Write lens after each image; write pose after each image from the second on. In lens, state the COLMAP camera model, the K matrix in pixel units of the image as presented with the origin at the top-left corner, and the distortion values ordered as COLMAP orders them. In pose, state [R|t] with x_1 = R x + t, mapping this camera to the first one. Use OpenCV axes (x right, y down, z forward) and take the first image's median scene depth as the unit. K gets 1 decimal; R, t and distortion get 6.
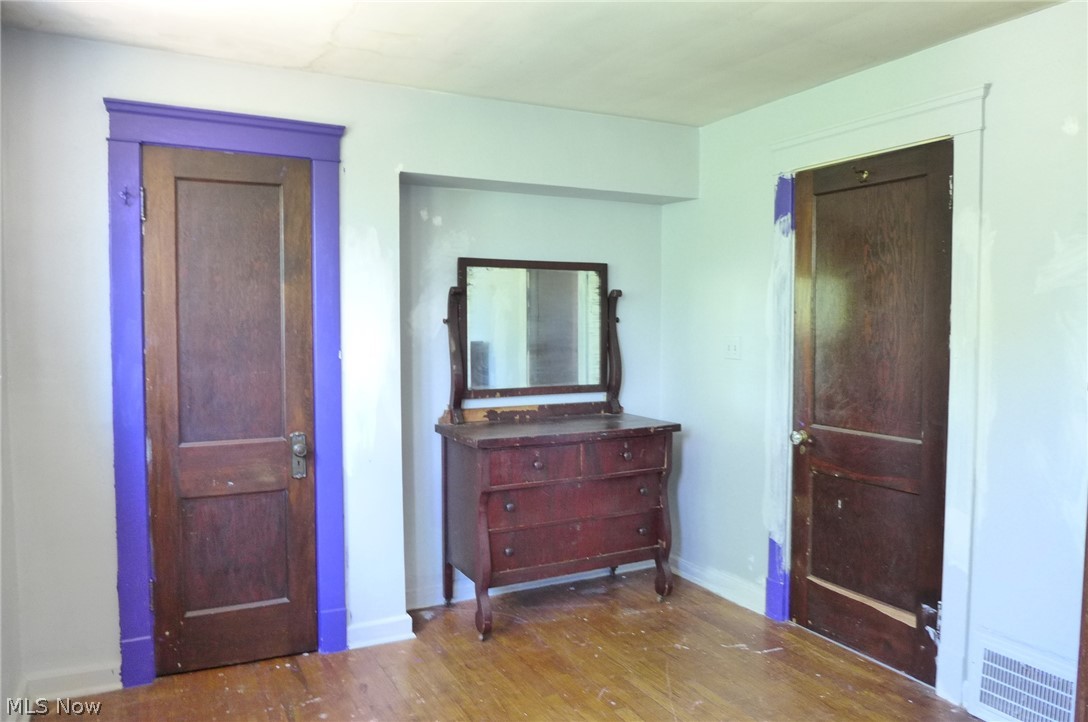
lens RADIAL K [[767.6, 0, 542.6], [0, 767.6, 359.2], [0, 0, 1]] dist [-0.032046, 0.010439]
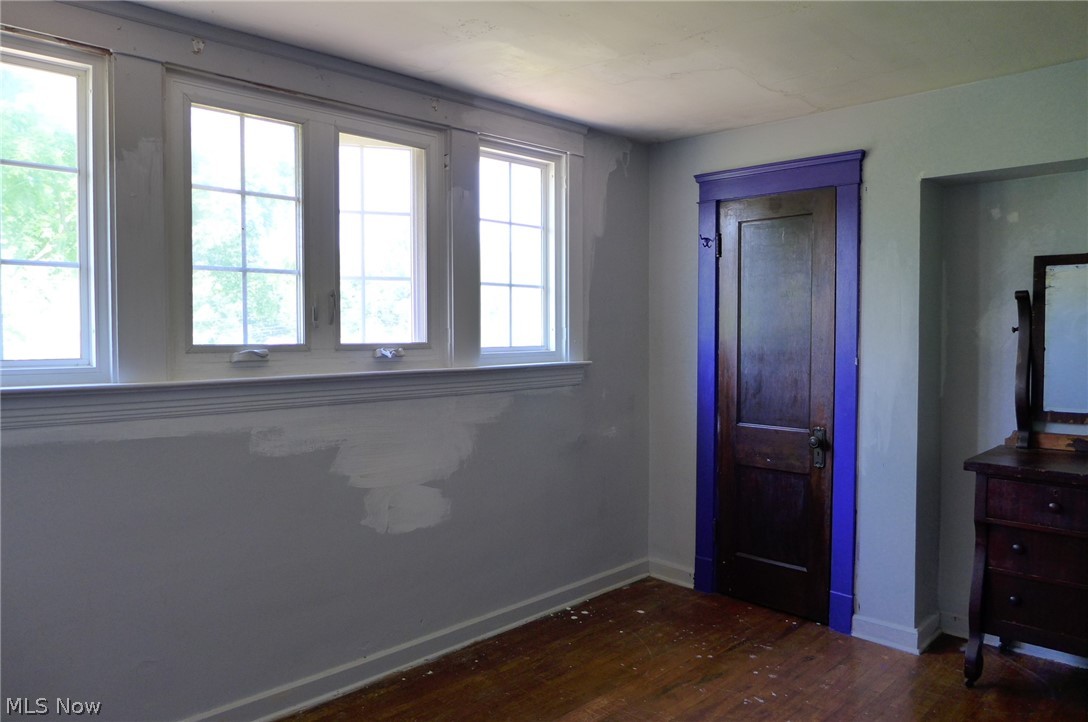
lens RADIAL K [[767.6, 0, 546.9], [0, 767.6, 359.0], [0, 0, 1]] dist [-0.032046, 0.010439]
pose [[0.305410, 0.036035, -0.951539, 0.629268], [-0.045266, 0.998703, 0.023292, -0.013982], [0.951145, 0.035959, 0.306645, 0.253769]]
